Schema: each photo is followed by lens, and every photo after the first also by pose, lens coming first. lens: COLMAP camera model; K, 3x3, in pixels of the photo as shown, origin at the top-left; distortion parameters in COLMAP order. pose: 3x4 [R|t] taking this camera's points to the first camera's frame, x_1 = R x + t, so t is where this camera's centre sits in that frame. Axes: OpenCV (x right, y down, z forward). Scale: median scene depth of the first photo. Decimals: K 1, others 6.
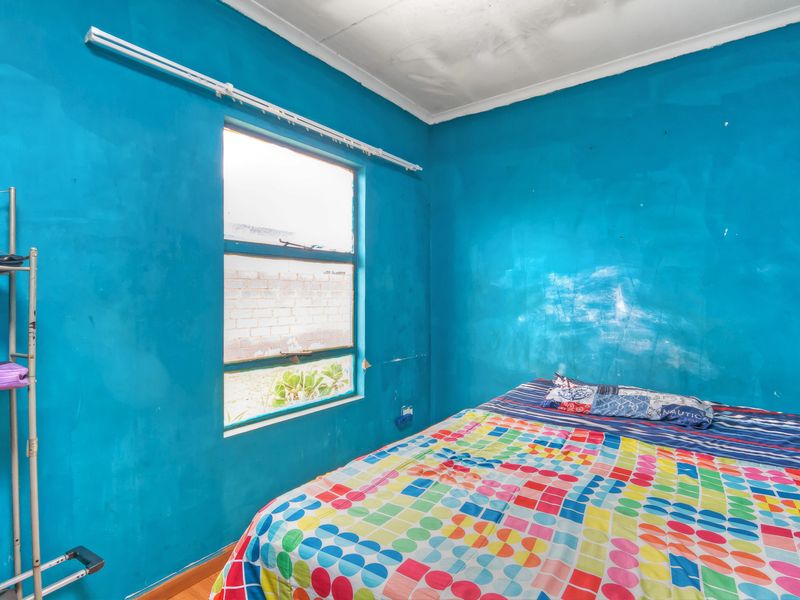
lens RADIAL K [[428.1, 0, 400.0], [0, 428.1, 303.8], [0, 0, 1]] dist [0.004081, -0.000122]
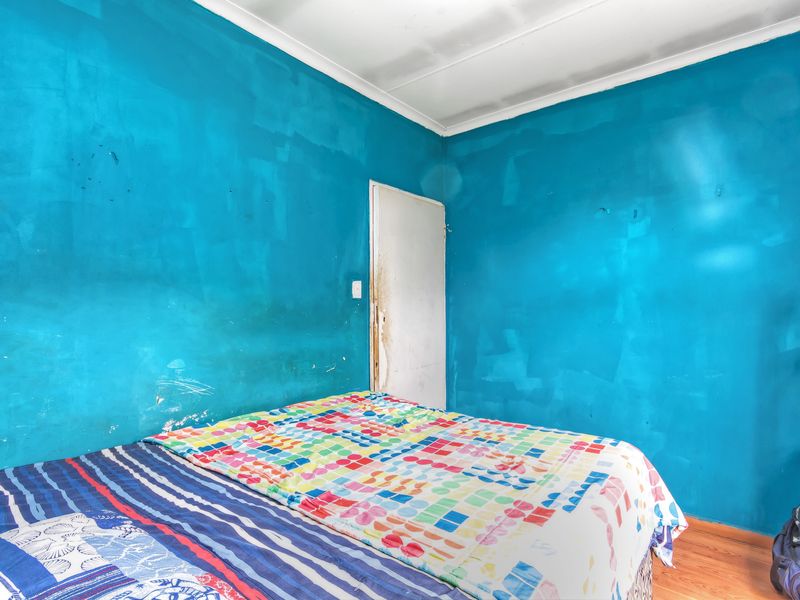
lens RADIAL K [[428.1, 0, 400.2], [0, 428.1, 298.4], [0, 0, 1]] dist [0.004081, -0.000122]
pose [[-0.998832, 0.010815, 0.047100, 0.388049], [0.010826, 0.999941, -0.000024, -0.037811], [-0.047097, 0.000486, -0.998890, 2.341296]]
